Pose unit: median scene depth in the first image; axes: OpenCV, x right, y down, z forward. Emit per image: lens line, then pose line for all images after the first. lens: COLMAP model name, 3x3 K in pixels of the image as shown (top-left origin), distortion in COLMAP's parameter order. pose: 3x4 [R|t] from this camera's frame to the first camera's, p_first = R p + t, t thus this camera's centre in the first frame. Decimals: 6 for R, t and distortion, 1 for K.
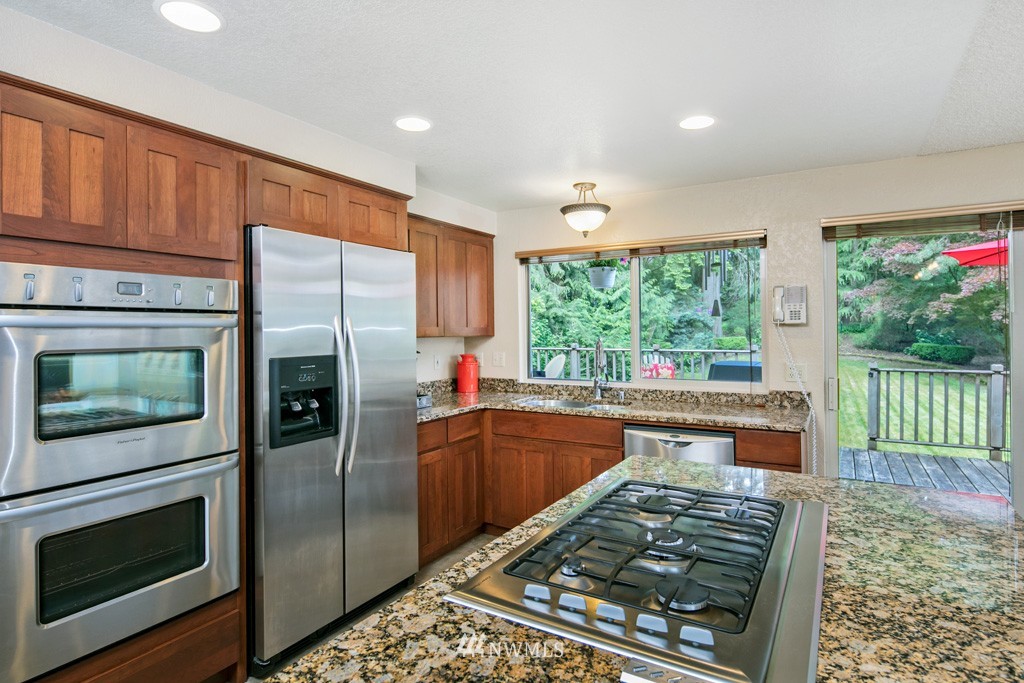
lens RADIAL K [[538.2, 0, 543.1], [0, 538.2, 326.1], [0, 0, 1]] dist [0.002582, -0.002506]
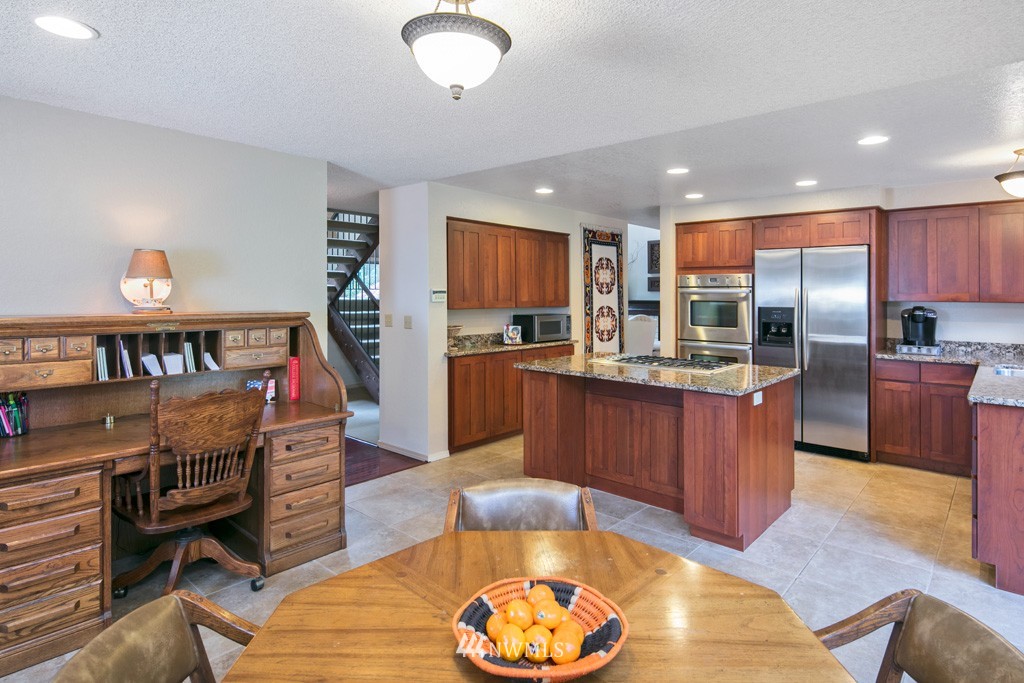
lens RADIAL K [[538.2, 0, 523.6], [0, 538.2, 293.6], [0, 0, 1]] dist [0.002582, -0.002506]
pose [[-0.215565, 0.003896, -0.976482, 3.236418], [0.003069, 0.999990, 0.003312, -0.014554], [0.976485, -0.002283, -0.215575, 0.825486]]
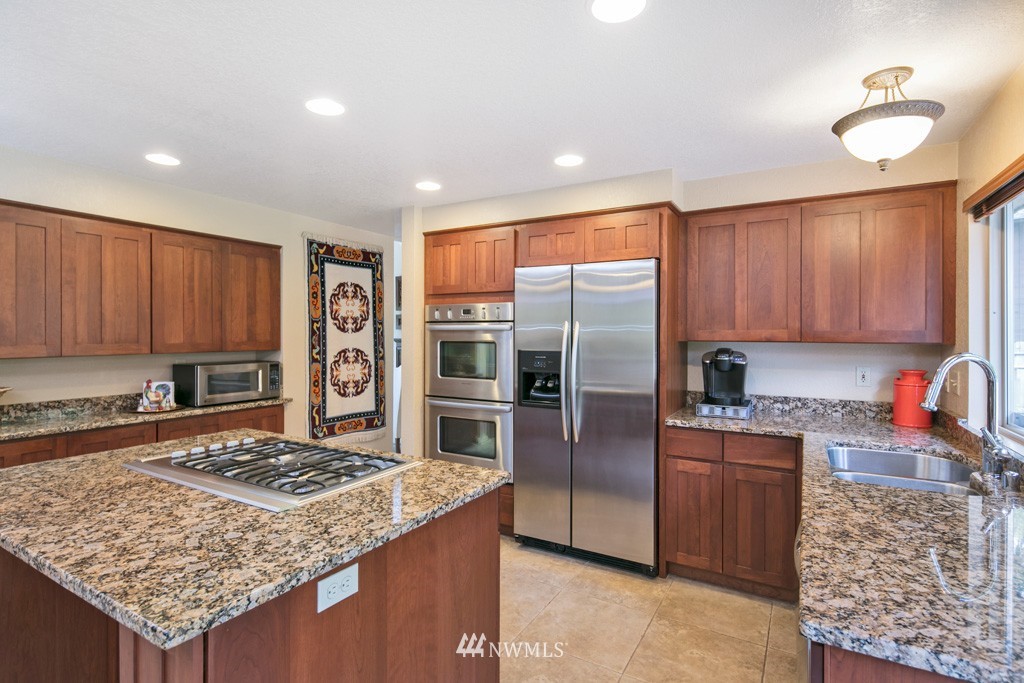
lens RADIAL K [[502.1, 0, 500.8], [0, 502.1, 341.2], [0, 0, 1]] dist [0.002171, -0.001359]
pose [[-0.033514, 0.021843, -0.999200, 1.615219], [0.004946, 0.999753, 0.021689, 0.000512], [0.999426, -0.004215, -0.033613, 1.625217]]
